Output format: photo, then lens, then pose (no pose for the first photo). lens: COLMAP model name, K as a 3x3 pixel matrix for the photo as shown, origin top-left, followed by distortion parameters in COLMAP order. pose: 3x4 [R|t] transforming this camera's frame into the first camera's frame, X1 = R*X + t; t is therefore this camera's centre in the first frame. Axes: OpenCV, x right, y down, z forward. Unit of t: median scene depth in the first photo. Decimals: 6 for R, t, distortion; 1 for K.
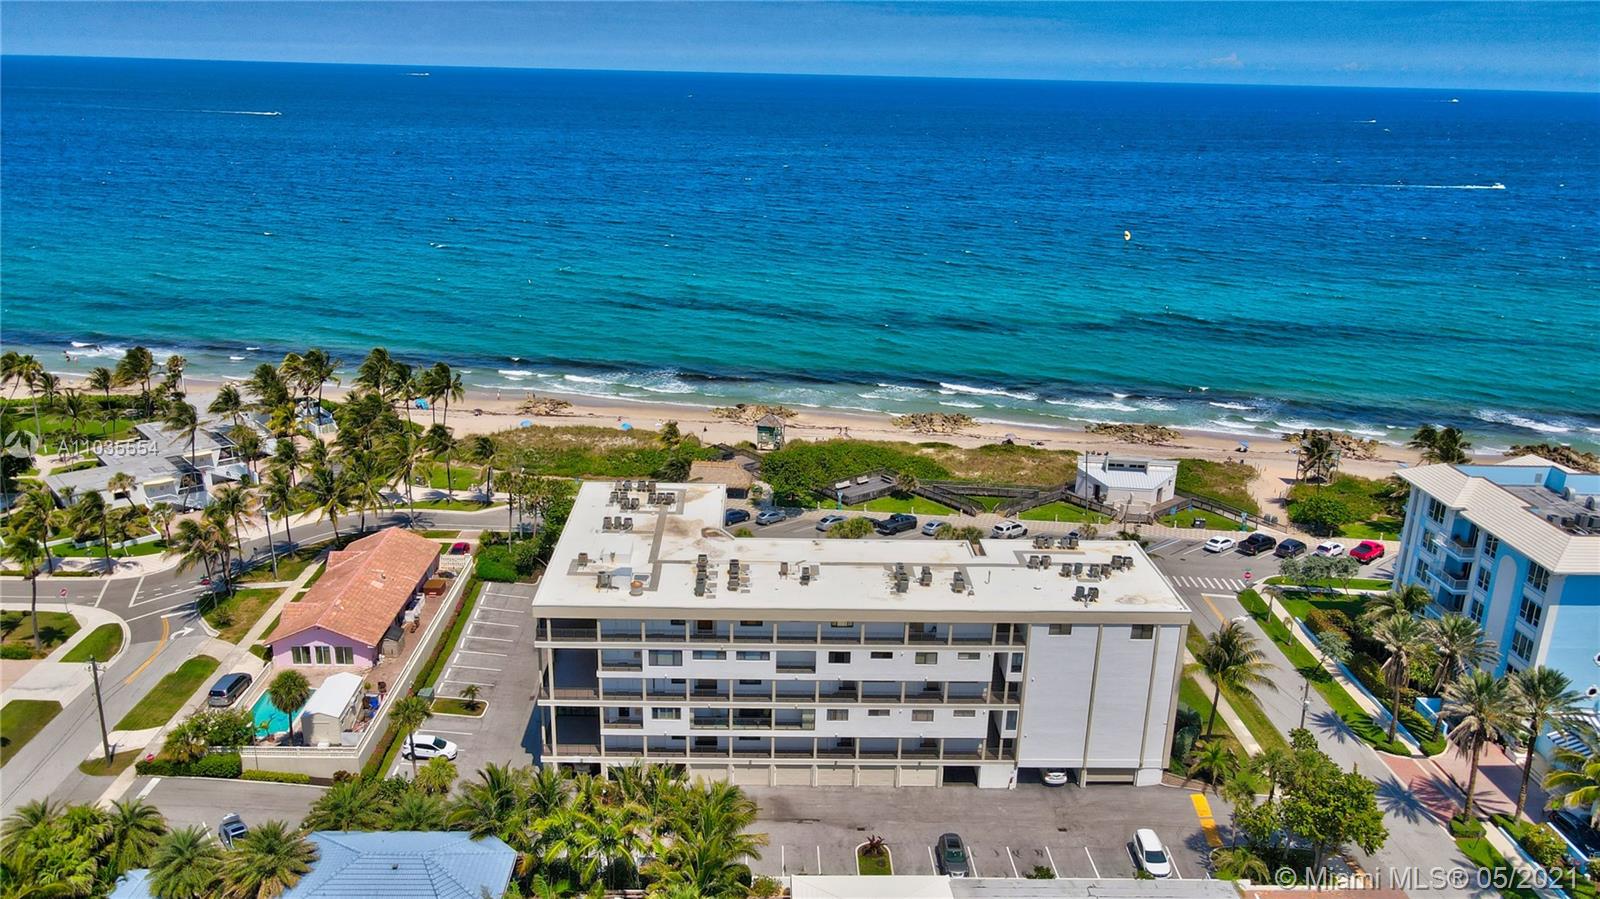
lens RADIAL K [[1186.9, 0, 791.8], [0, 1186.9, 455.8], [0, 0, 1]] dist [-0.022814, 0.066359]
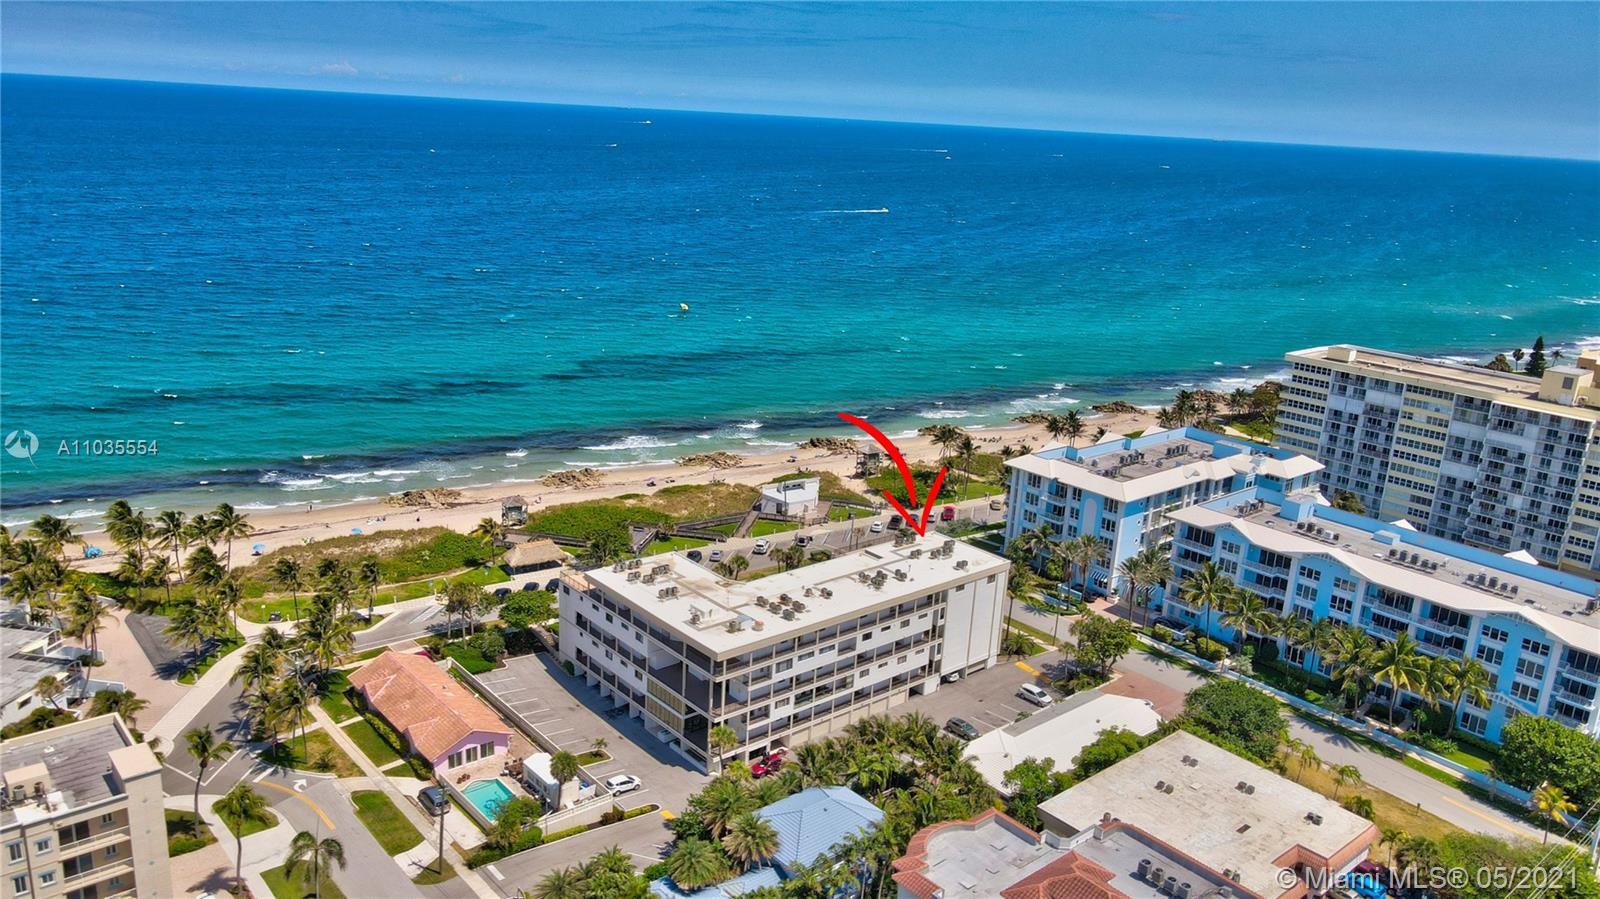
lens RADIAL K [[1186.9, 0, 791.8], [0, 1186.9, 455.8], [0, 0, 1]] dist [-0.022814, 0.066359]
pose [[0.773348, -0.159507, 0.613588, -0.942619], [0.162125, 0.985408, 0.051827, -0.163217], [-0.612901, 0.059398, 0.787924, -0.205277]]
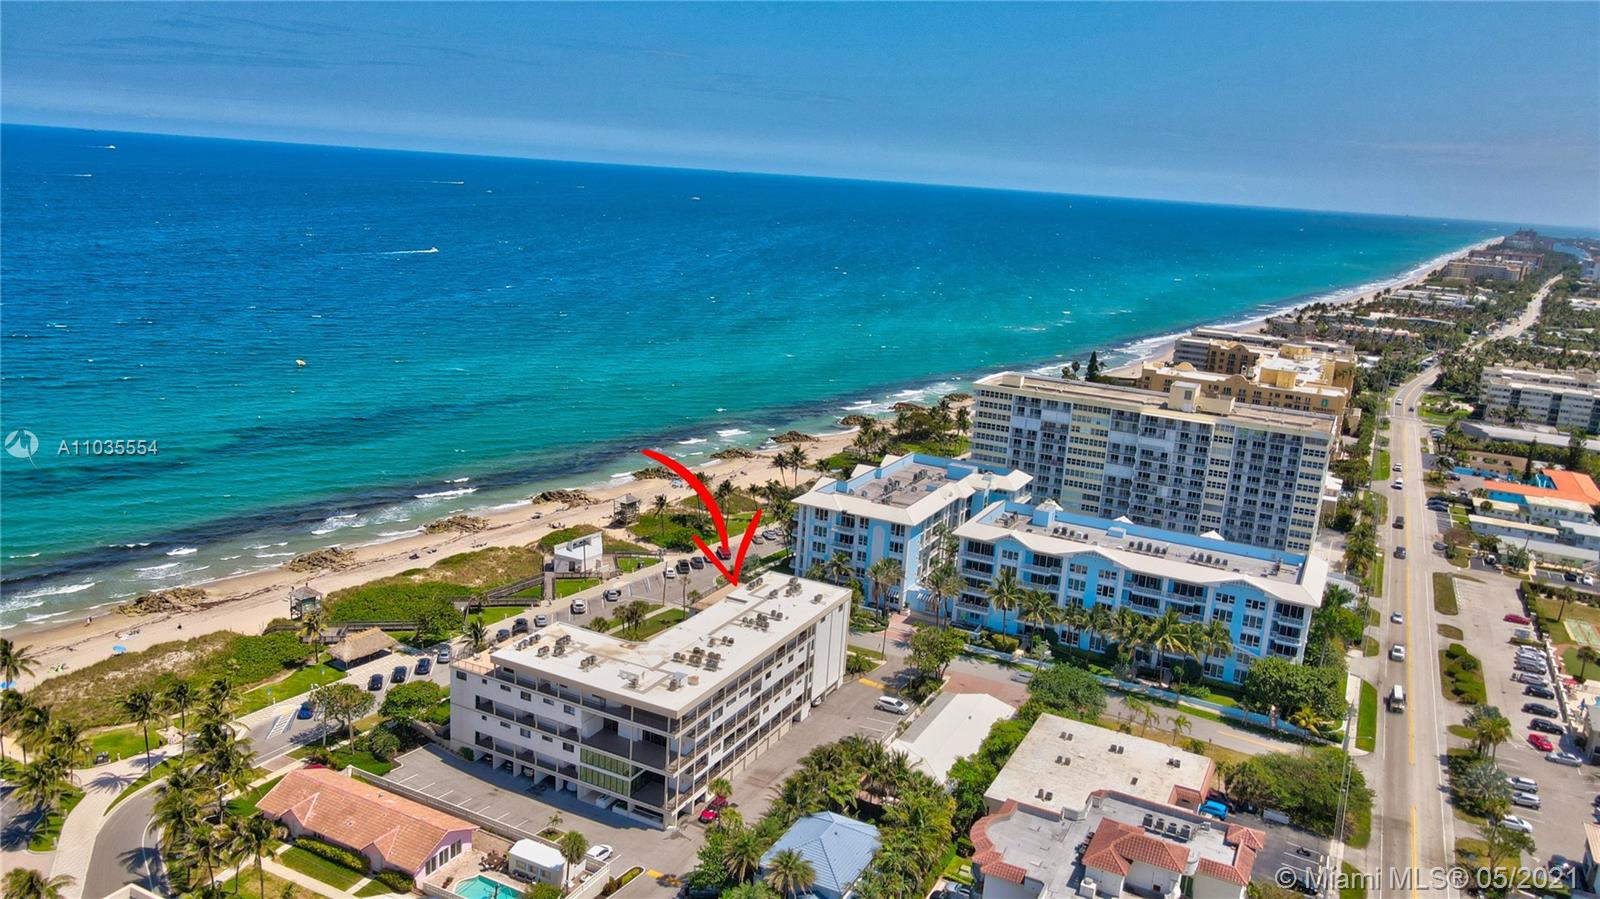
lens RADIAL K [[1186.9, 0, 791.8], [0, 1186.9, 455.8], [0, 0, 1]] dist [-0.022814, 0.066359]
pose [[0.470045, -0.198930, 0.859933, -1.317353], [0.220892, 0.969780, 0.103601, -0.301720], [-0.854555, 0.141255, 0.499783, 0.055097]]
